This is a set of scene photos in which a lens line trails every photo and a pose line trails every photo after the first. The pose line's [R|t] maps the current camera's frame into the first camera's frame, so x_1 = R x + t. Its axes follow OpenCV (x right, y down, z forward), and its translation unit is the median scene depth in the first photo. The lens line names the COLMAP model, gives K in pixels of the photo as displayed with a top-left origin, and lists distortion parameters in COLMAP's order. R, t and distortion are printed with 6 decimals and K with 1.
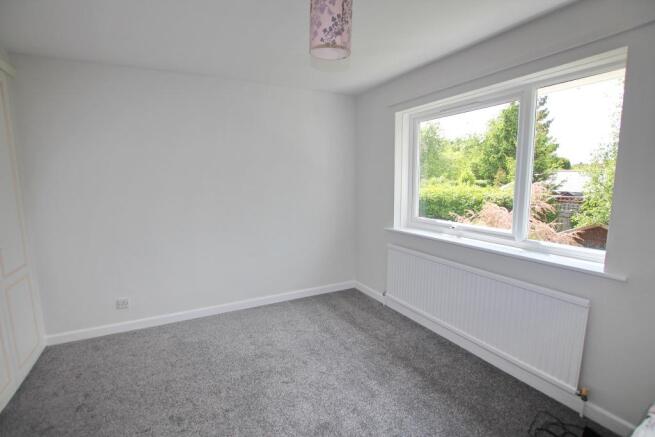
lens RADIAL K [[301.6, 0, 327.5], [0, 301.6, 218.5], [0, 0, 1]] dist [-0.040229, 0.006097]
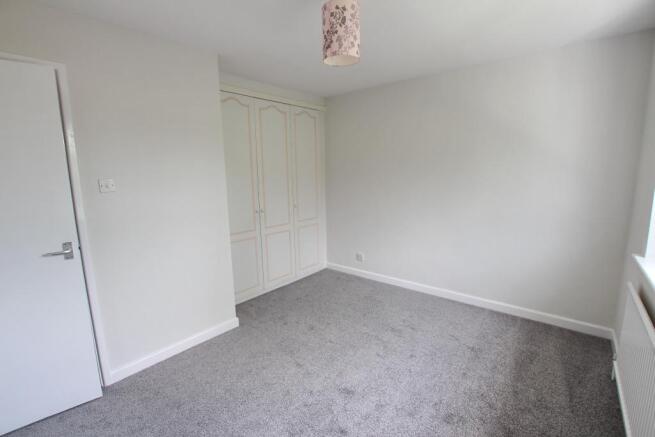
lens RADIAL K [[301.6, 0, 327.5], [0, 301.6, 218.5], [0, 0, 1]] dist [-0.040229, 0.006097]
pose [[0.377224, 0.146818, -0.914411, 0.576106], [-0.106937, 0.987655, 0.114463, -0.047889], [0.919928, 0.054606, 0.388267, 0.283907]]
